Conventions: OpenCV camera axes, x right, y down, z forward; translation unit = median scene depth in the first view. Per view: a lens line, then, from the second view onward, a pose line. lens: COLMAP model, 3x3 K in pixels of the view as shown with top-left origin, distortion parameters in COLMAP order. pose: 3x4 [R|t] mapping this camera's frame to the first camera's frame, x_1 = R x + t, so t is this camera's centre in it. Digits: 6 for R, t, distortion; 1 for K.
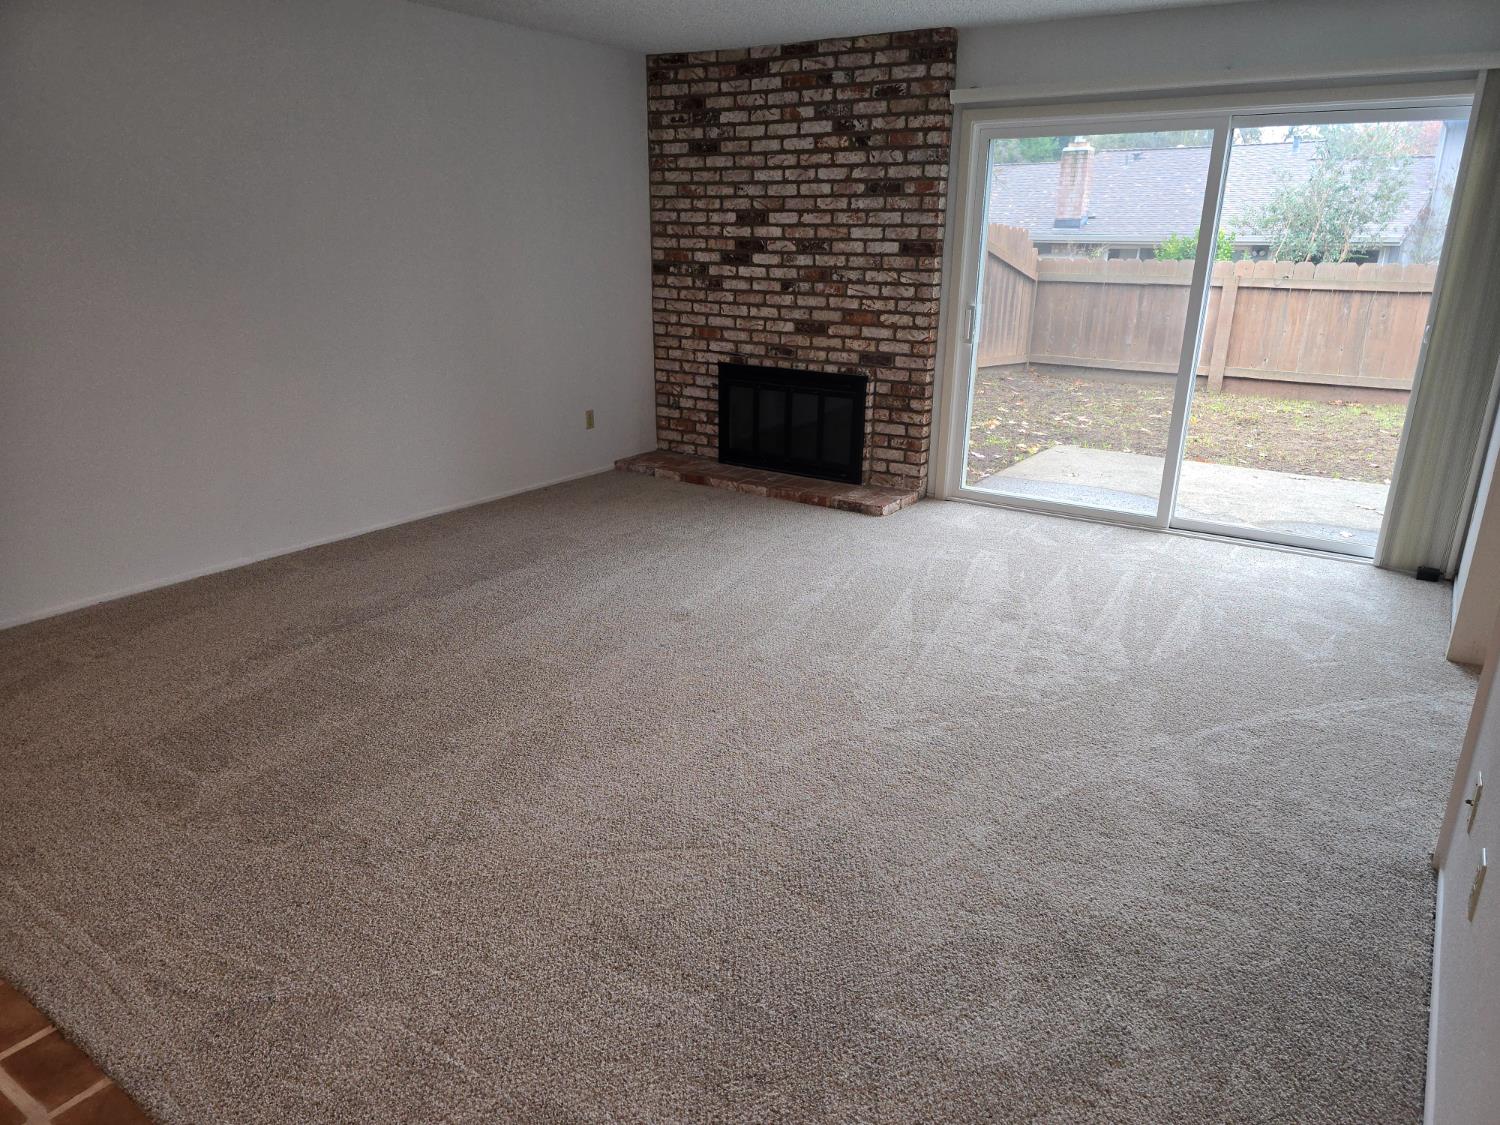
lens RADIAL K [[975.7, 0, 750.0], [0, 975.7, 562.5], [0, 0, 1]] dist [0.002733, -0.034041]
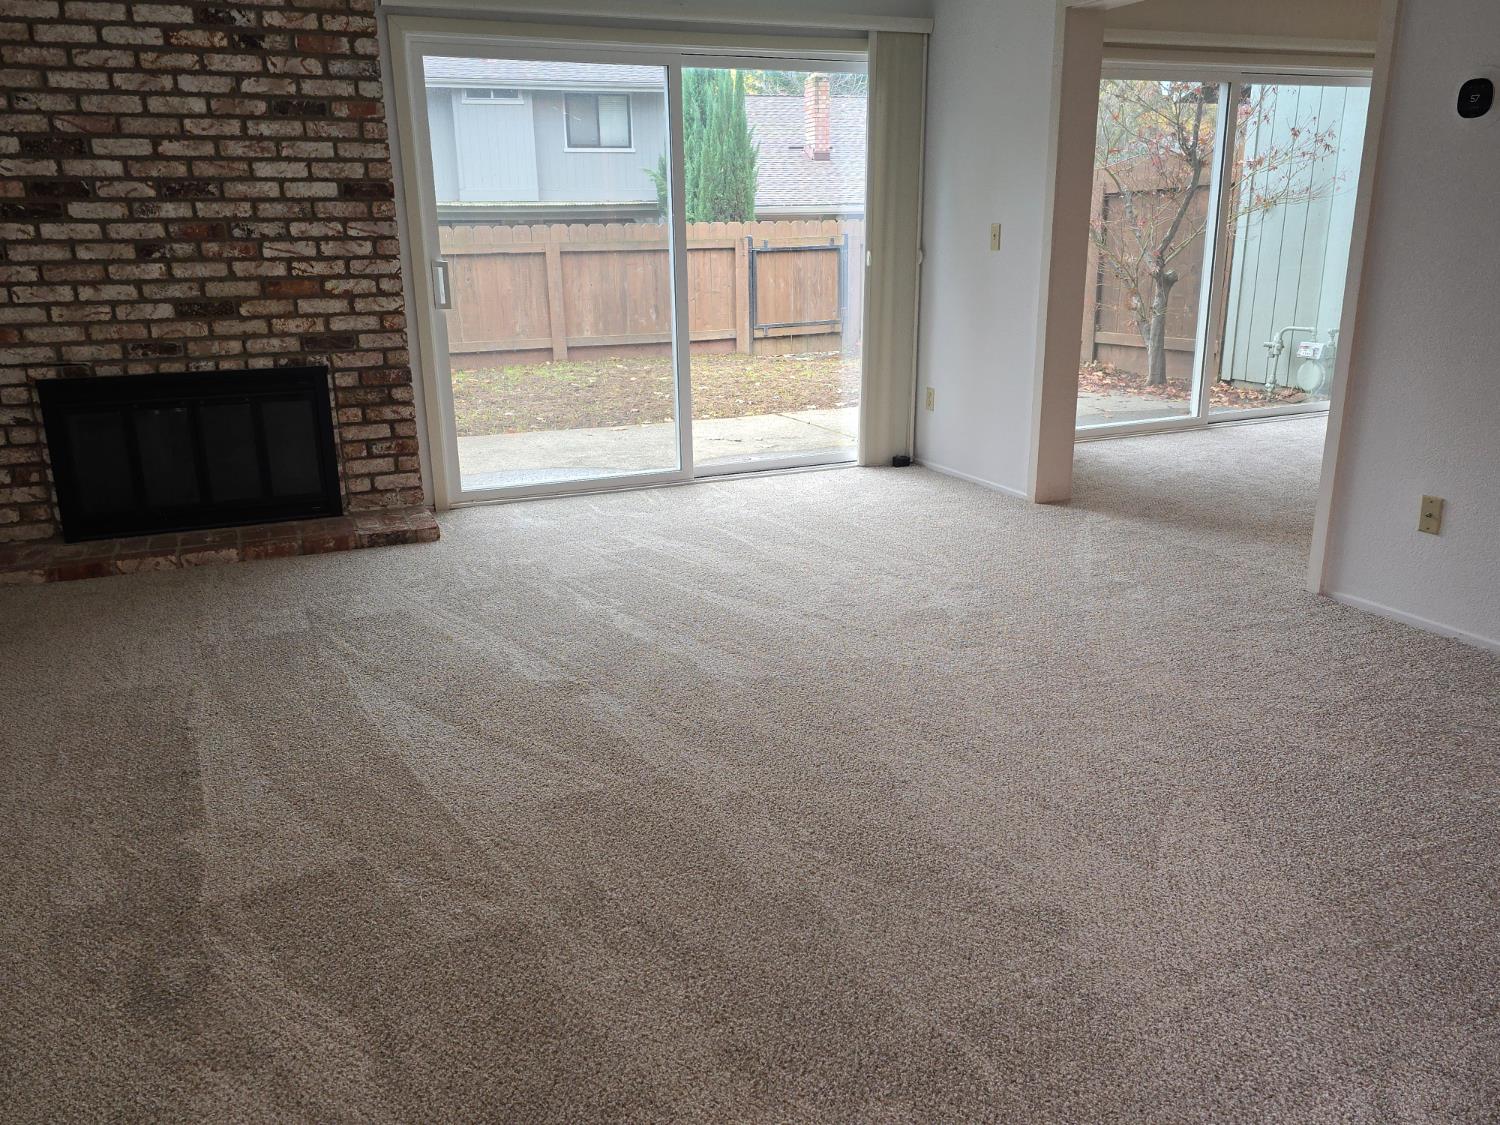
lens RADIAL K [[1198.1, 0, 750.0], [0, 1198.1, 562.5], [0, 0, 1]] dist [0.003685, -0.034739]
pose [[0.534222, -0.245792, 0.808822, -0.467593], [0.272487, 0.955796, 0.110479, -0.063945], [-0.800224, 0.161373, 0.577582, 0.257722]]
